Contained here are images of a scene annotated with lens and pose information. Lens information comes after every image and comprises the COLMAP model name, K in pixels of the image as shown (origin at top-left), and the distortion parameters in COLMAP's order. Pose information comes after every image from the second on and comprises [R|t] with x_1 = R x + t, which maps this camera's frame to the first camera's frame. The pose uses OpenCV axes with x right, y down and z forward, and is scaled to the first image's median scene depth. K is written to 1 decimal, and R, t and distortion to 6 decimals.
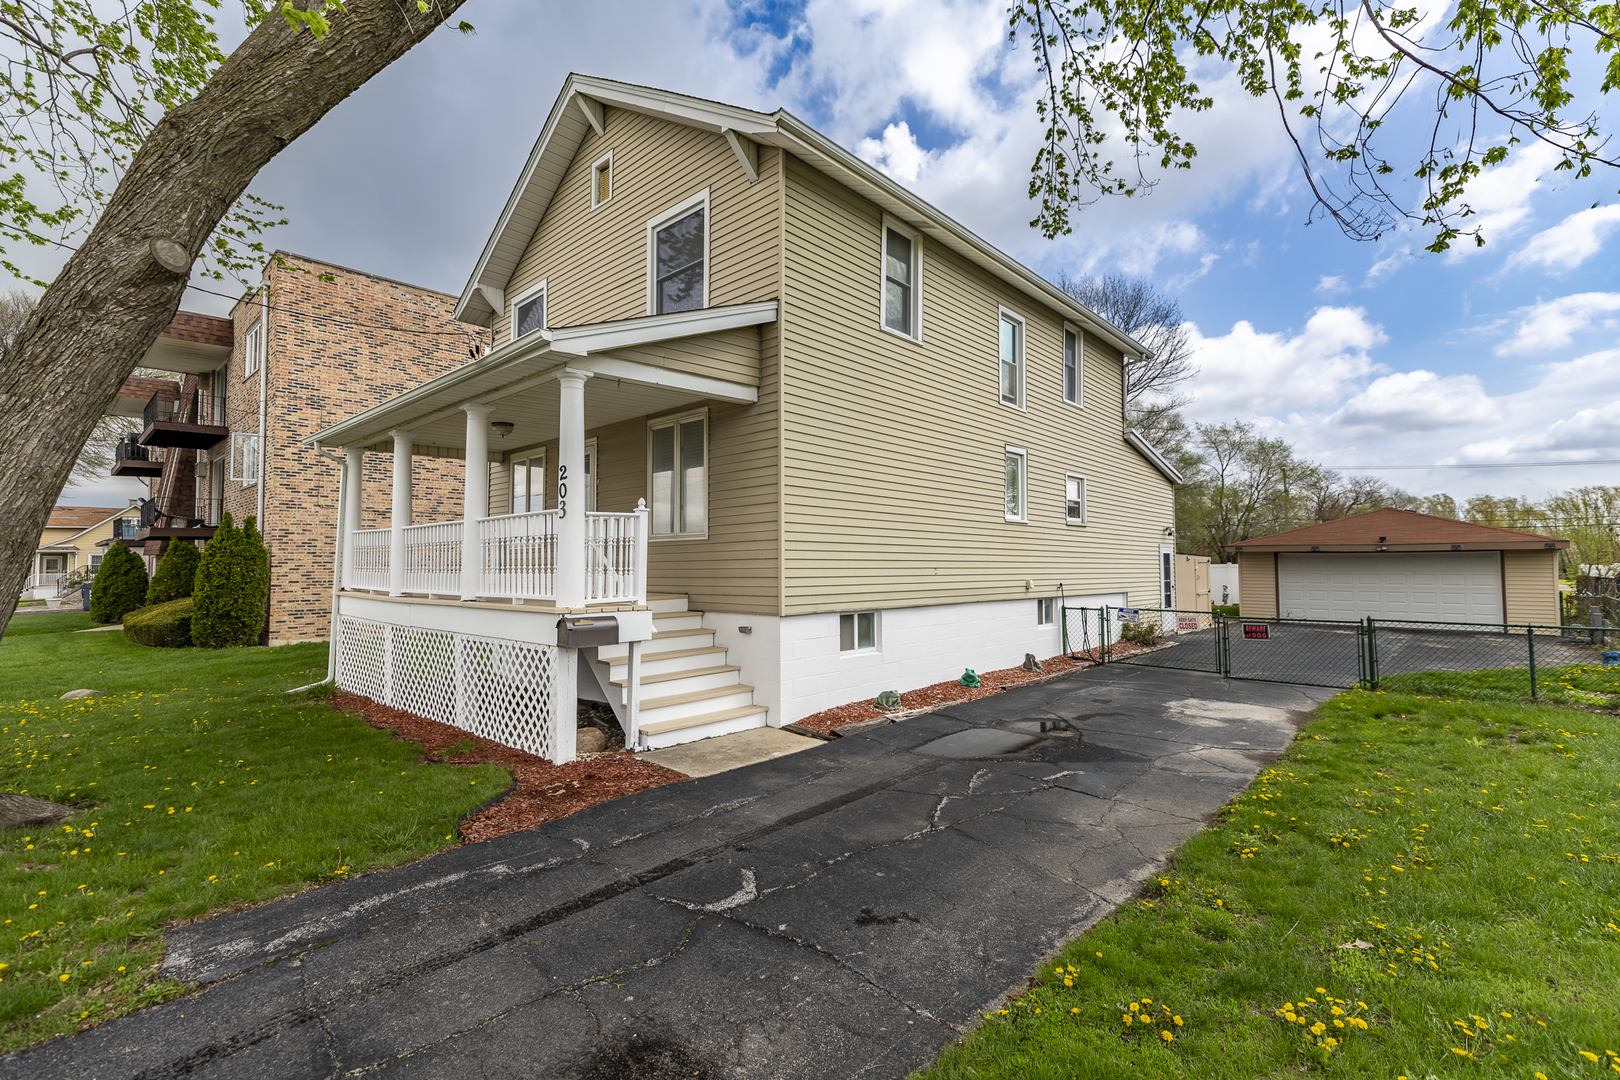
lens RADIAL K [[722.6, 0, 806.2], [0, 722.6, 532.2], [0, 0, 1]] dist [0.003589, 0.000222]
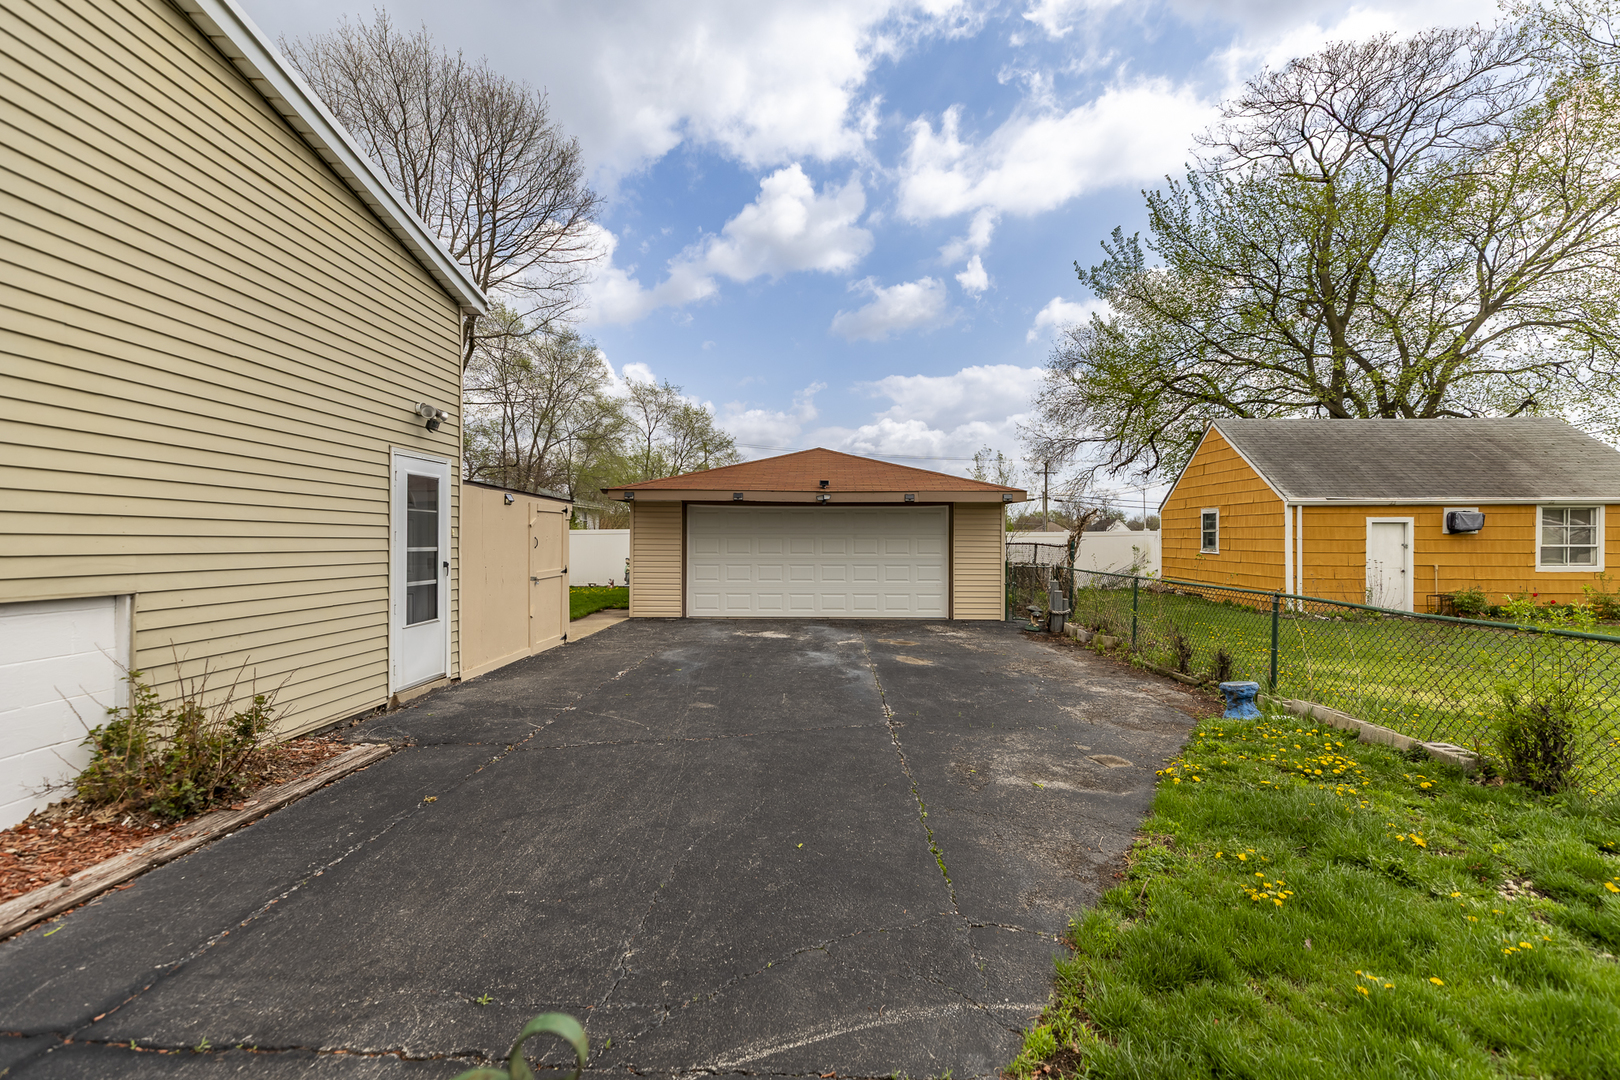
lens RADIAL K [[722.6, 0, 813.8], [0, 722.6, 533.8], [0, 0, 1]] dist [0.003589, 0.000222]
pose [[0.742281, 0.006625, 0.670056, 0.127847], [-0.034911, 0.998975, 0.028797, 0.013078], [-0.669179, -0.044768, 0.741752, 0.188755]]
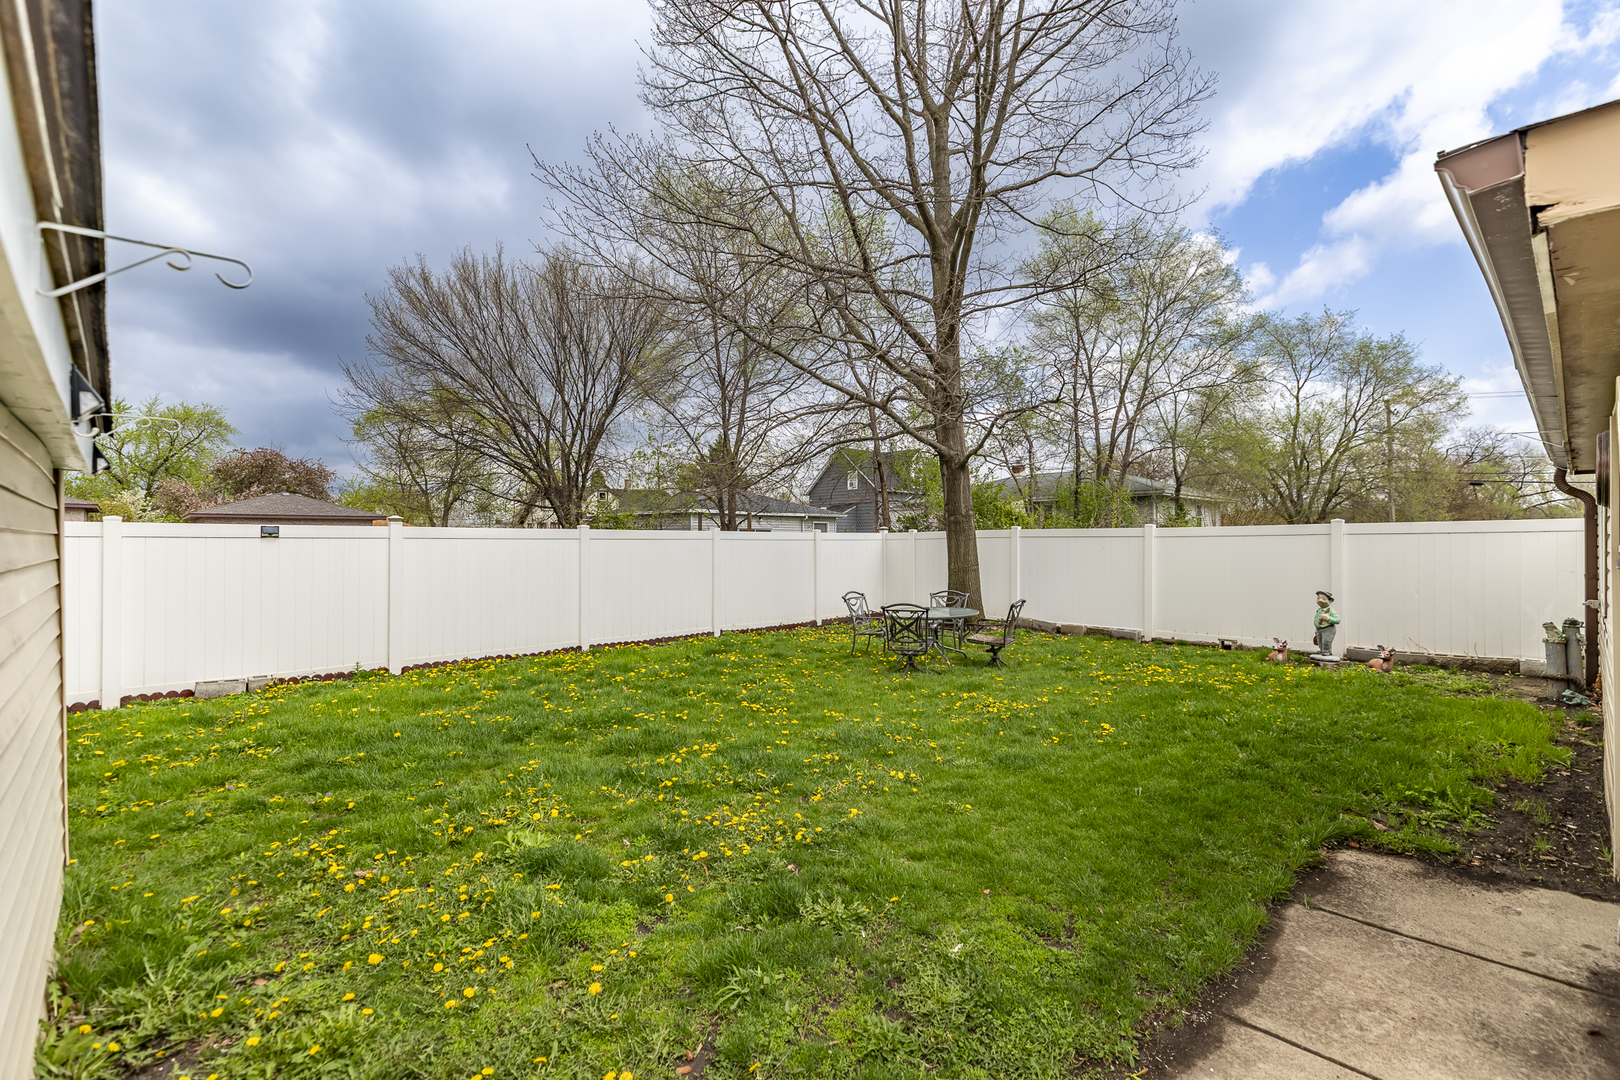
lens RADIAL K [[722.6, 0, 807.0], [0, 722.6, 539.1], [0, 0, 1]] dist [0.003589, 0.000222]
pose [[0.997942, 0.001114, -0.064112, 0.216616], [0.001535, 0.999147, 0.041256, 0.026129], [0.064103, -0.041269, 0.997090, 0.391470]]
